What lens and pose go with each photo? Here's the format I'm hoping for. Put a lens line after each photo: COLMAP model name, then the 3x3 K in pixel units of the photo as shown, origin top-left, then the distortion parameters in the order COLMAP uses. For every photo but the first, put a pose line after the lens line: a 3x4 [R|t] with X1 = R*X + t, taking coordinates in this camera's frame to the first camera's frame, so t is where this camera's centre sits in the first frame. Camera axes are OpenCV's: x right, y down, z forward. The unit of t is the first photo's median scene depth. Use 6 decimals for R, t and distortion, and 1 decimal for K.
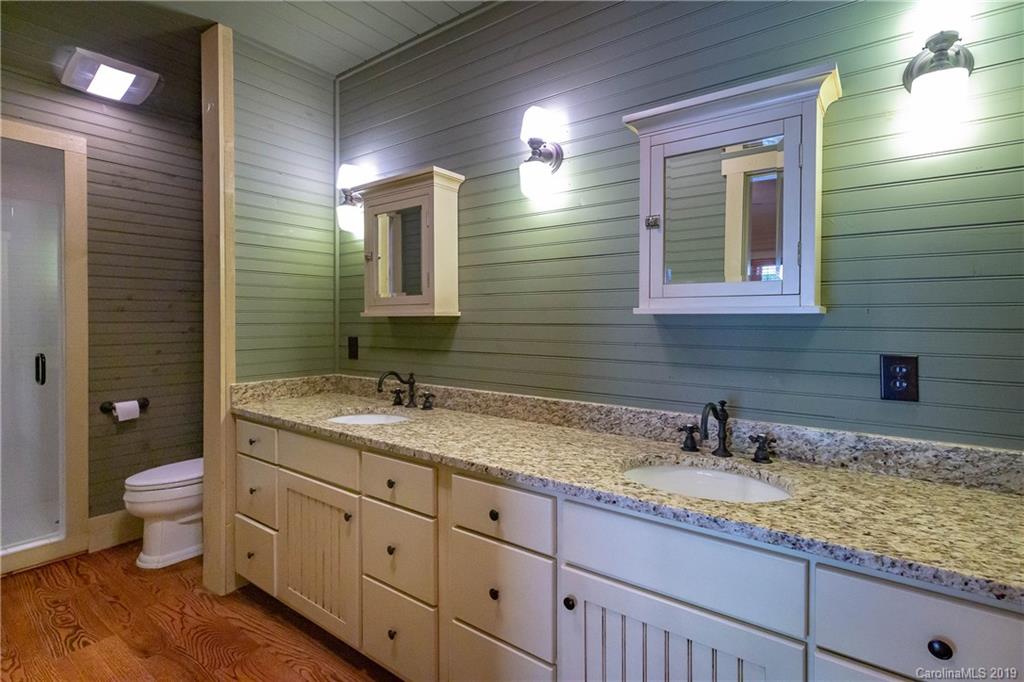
lens RADIAL K [[494.5, 0, 509.8], [0, 494.5, 334.5], [0, 0, 1]] dist [-0.037735, -0.000428]
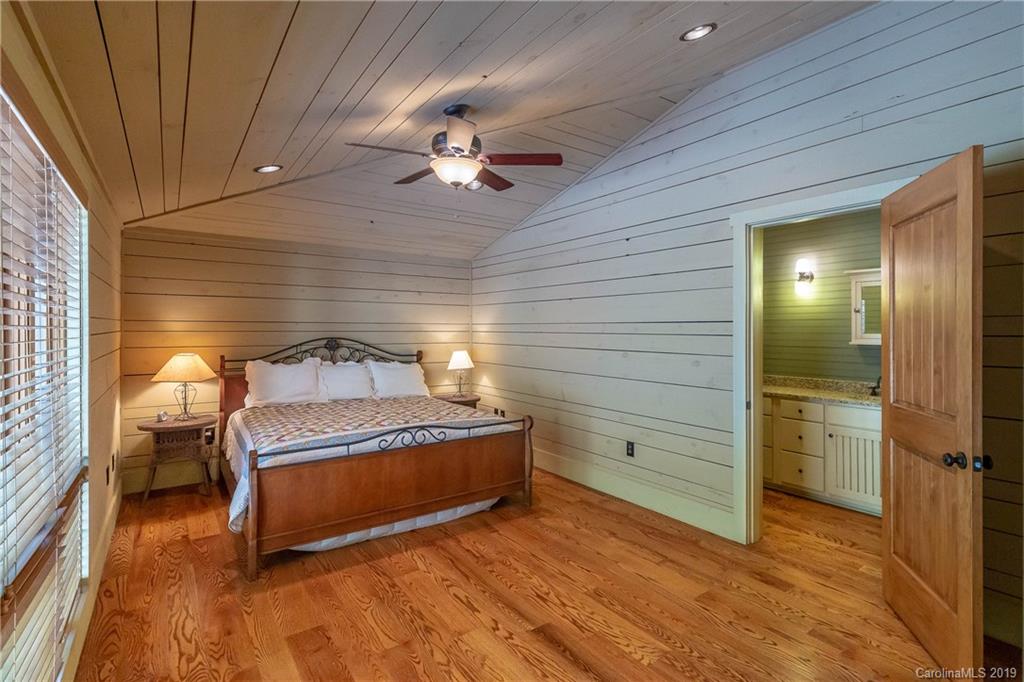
lens RADIAL K [[494.5, 0, 516.9], [0, 494.5, 337.1], [0, 0, 1]] dist [-0.037735, -0.000428]
pose [[0.953291, -0.003493, -0.302033, -0.641291], [-0.002365, 0.999816, -0.019026, -0.024853], [0.302044, 0.018852, 0.953108, -1.964135]]
